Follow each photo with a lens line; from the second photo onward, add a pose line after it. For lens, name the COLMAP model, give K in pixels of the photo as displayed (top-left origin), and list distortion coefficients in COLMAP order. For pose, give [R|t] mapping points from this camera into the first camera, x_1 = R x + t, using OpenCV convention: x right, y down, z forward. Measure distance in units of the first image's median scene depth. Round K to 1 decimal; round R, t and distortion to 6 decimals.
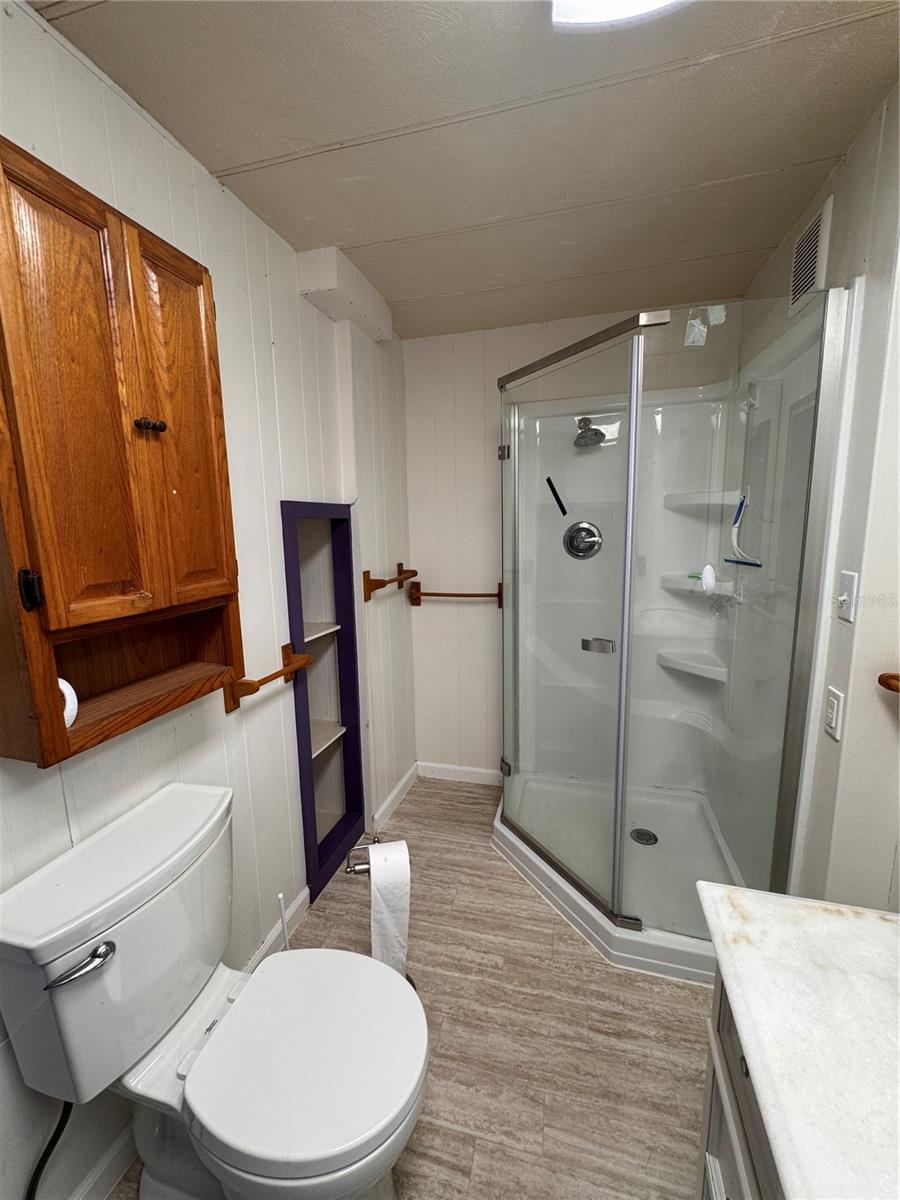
lens RADIAL K [[479.3, 0, 451.5], [0, 479.3, 600.0], [0, 0, 1]] dist [-0.003070, 0.000710]
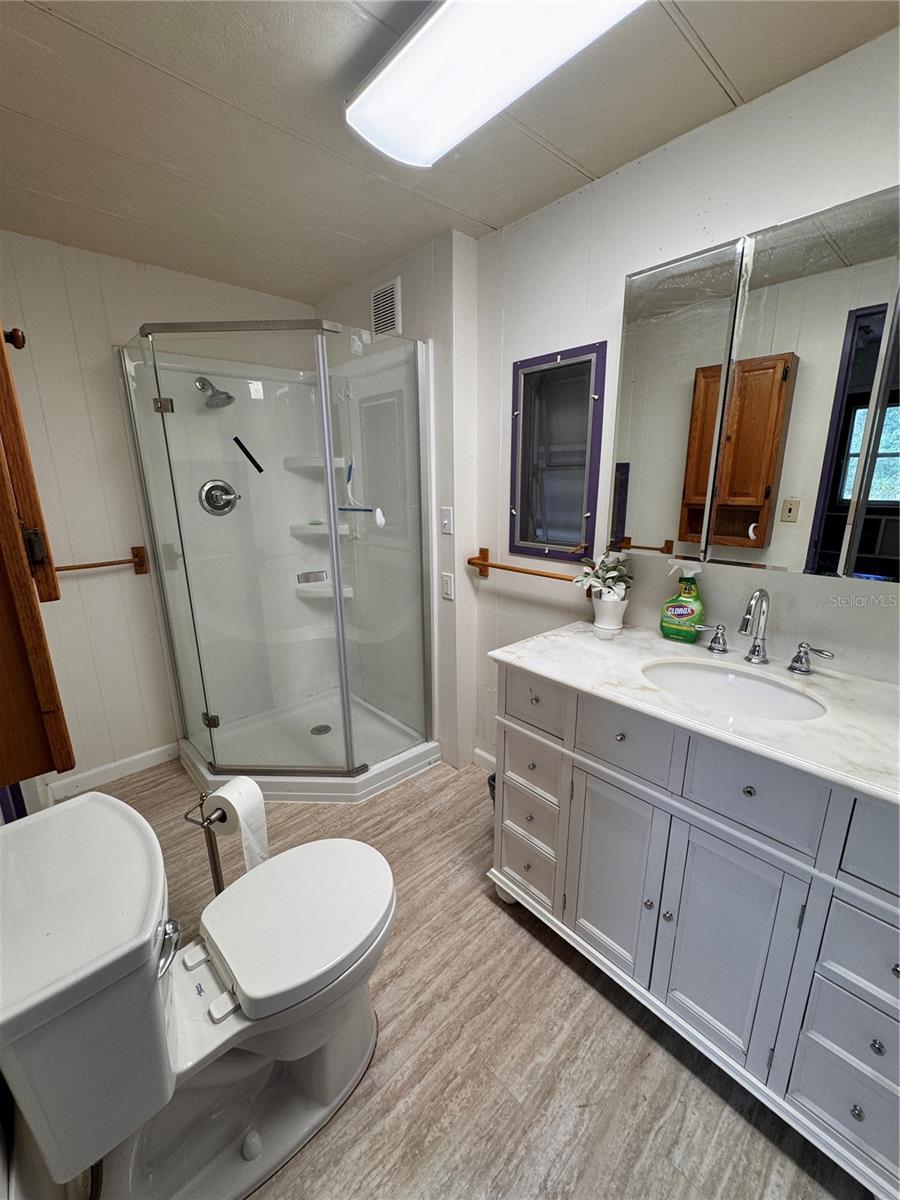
lens RADIAL K [[479.3, 0, 449.3], [0, 479.3, 600.7], [0, 0, 1]] dist [-0.003070, 0.000710]
pose [[0.529651, -0.196544, 0.825131, -0.579383], [0.134882, 0.979922, 0.146834, 0.019018], [-0.837423, 0.033525, 0.545526, 0.001579]]
